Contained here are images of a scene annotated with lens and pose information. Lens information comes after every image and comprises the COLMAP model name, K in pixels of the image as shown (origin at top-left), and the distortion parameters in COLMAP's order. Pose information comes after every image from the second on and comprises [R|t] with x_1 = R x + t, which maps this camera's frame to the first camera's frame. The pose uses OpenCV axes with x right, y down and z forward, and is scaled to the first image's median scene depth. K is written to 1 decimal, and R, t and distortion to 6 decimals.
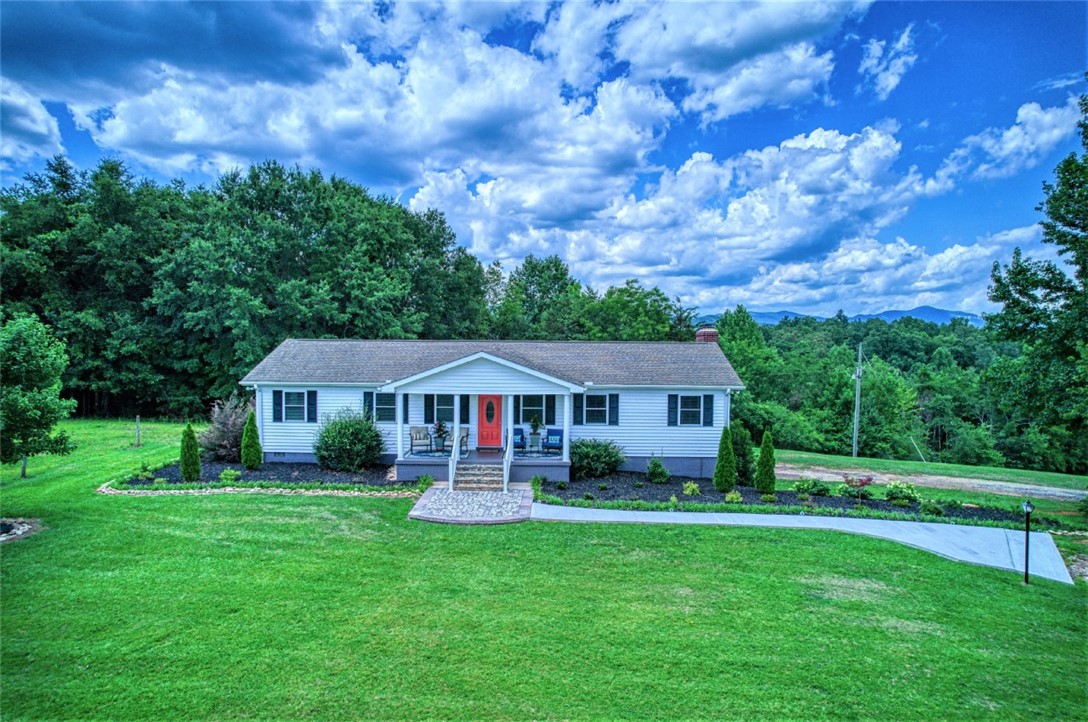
lens RADIAL K [[697.6, 0, 547.0], [0, 697.6, 368.7], [0, 0, 1]] dist [-0.080662, 0.074079]
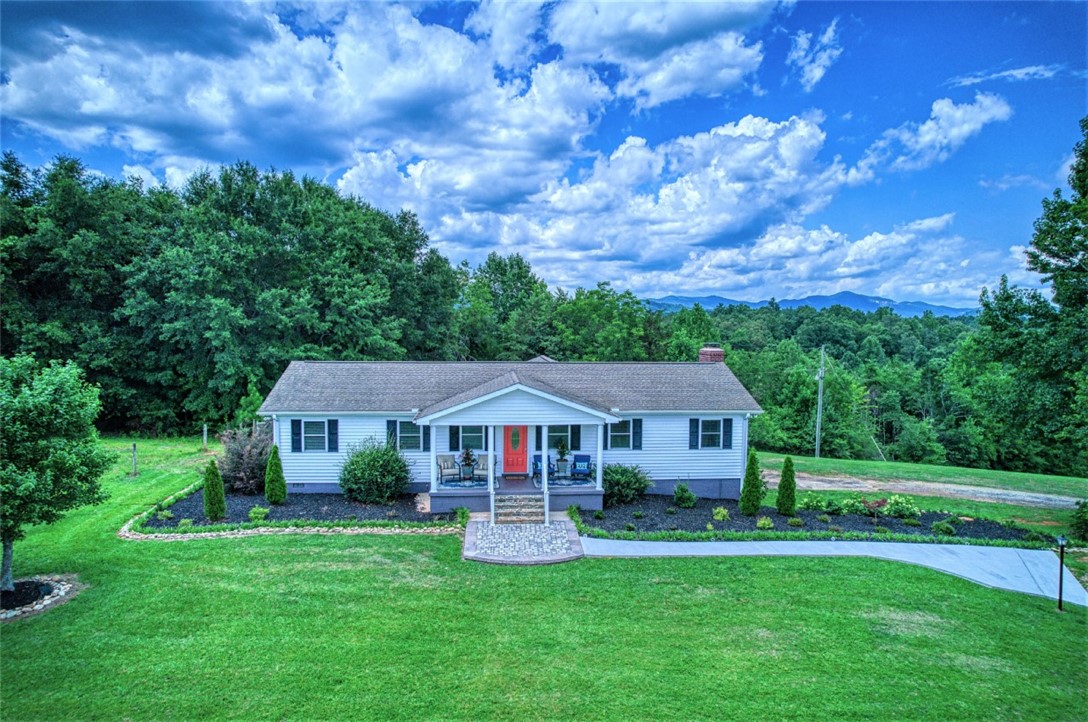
lens RADIAL K [[697.6, 0, 547.0], [0, 697.6, 368.7], [0, 0, 1]] dist [-0.080662, 0.074079]
pose [[0.995409, -0.006533, 0.095490, -0.087828], [0.004335, 0.999721, 0.023212, -0.040864], [-0.095615, -0.022692, 0.995160, 0.001230]]
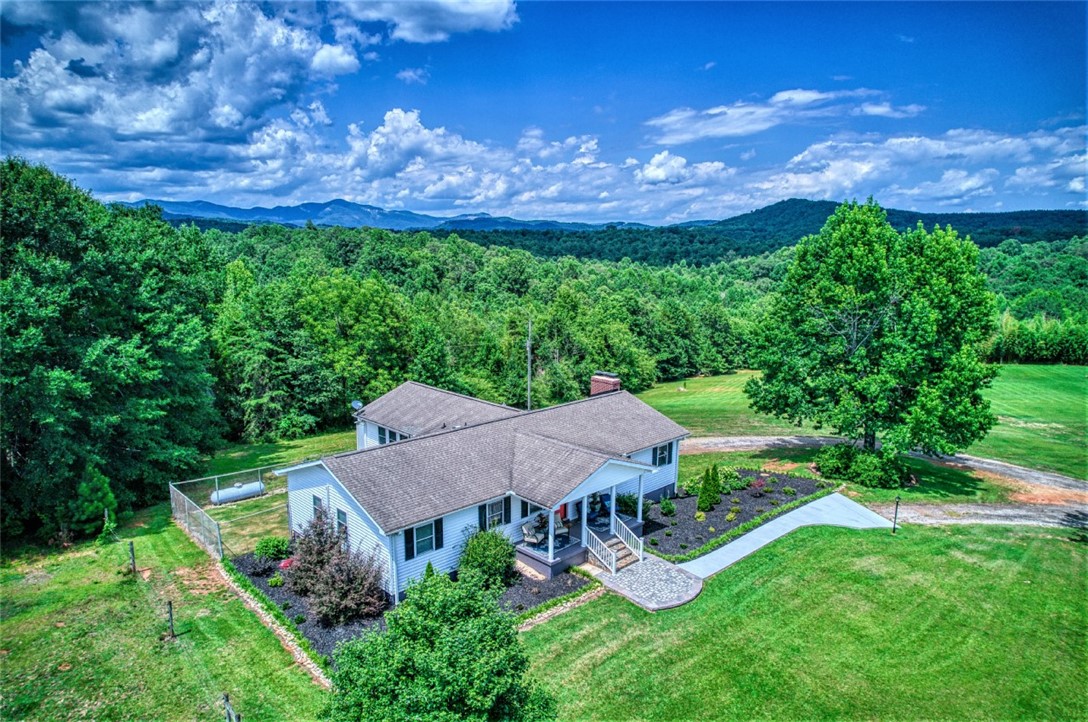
lens RADIAL K [[697.6, 0, 547.0], [0, 697.6, 368.7], [0, 0, 1]] dist [-0.080662, 0.074079]
pose [[0.704557, -0.131917, 0.697279, -0.601038], [0.022633, 0.986248, 0.163717, -0.229988], [-0.709287, -0.099566, 0.697853, 0.137939]]
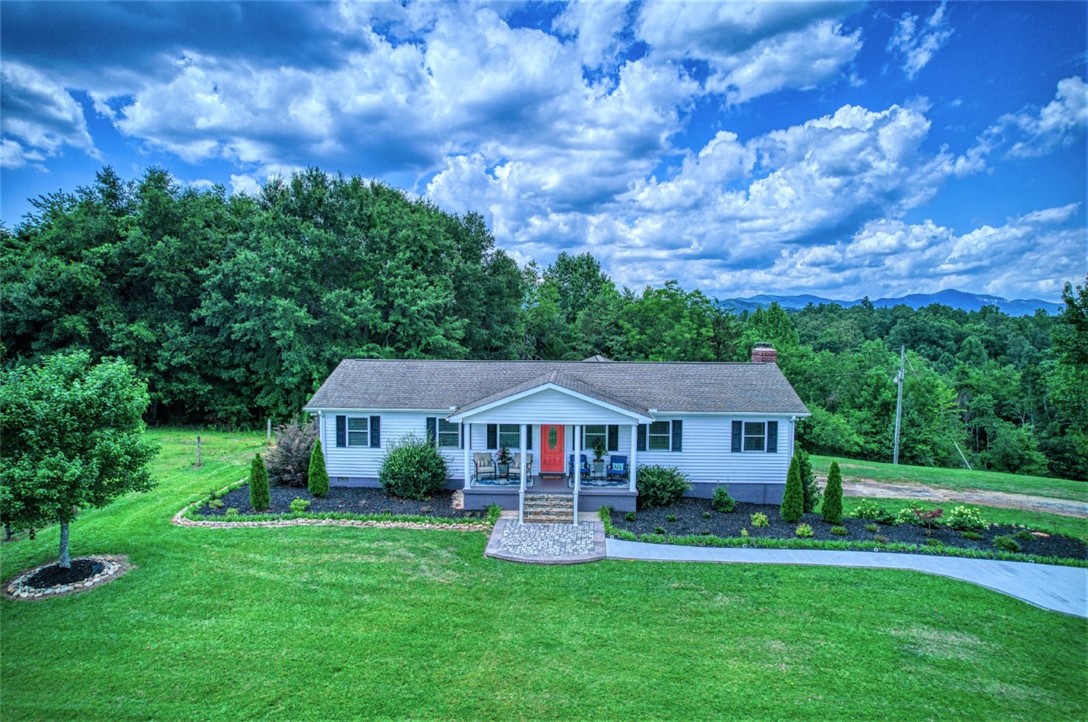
lens RADIAL K [[697.6, 0, 547.0], [0, 697.6, 368.7], [0, 0, 1]] dist [-0.080662, 0.074079]
pose [[0.999638, -0.000030, -0.026907, -0.042173], [0.000643, 0.999741, 0.022767, -0.039920], [0.026899, -0.022776, 0.999379, 0.001789]]
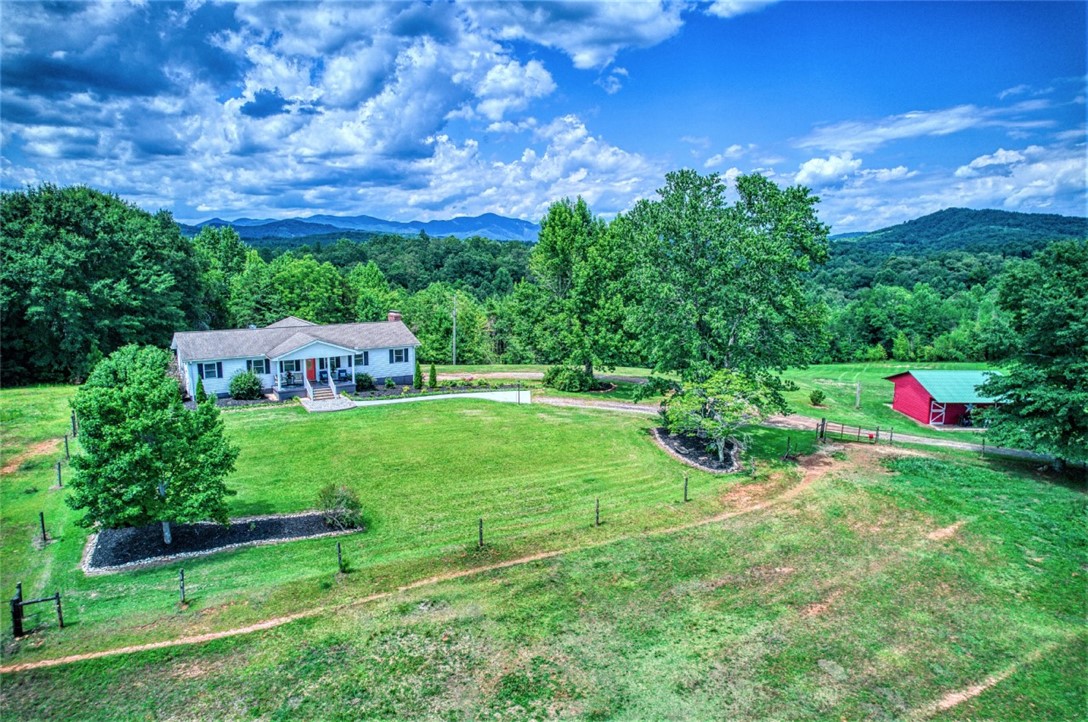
lens RADIAL K [[697.6, 0, 547.0], [0, 697.6, 368.7], [0, 0, 1]] dist [-0.080662, 0.074079]
pose [[0.834457, -0.095099, 0.542806, -0.420354], [0.020576, 0.989687, 0.141760, -0.141171], [-0.550689, -0.107124, 0.827808, -0.776949]]
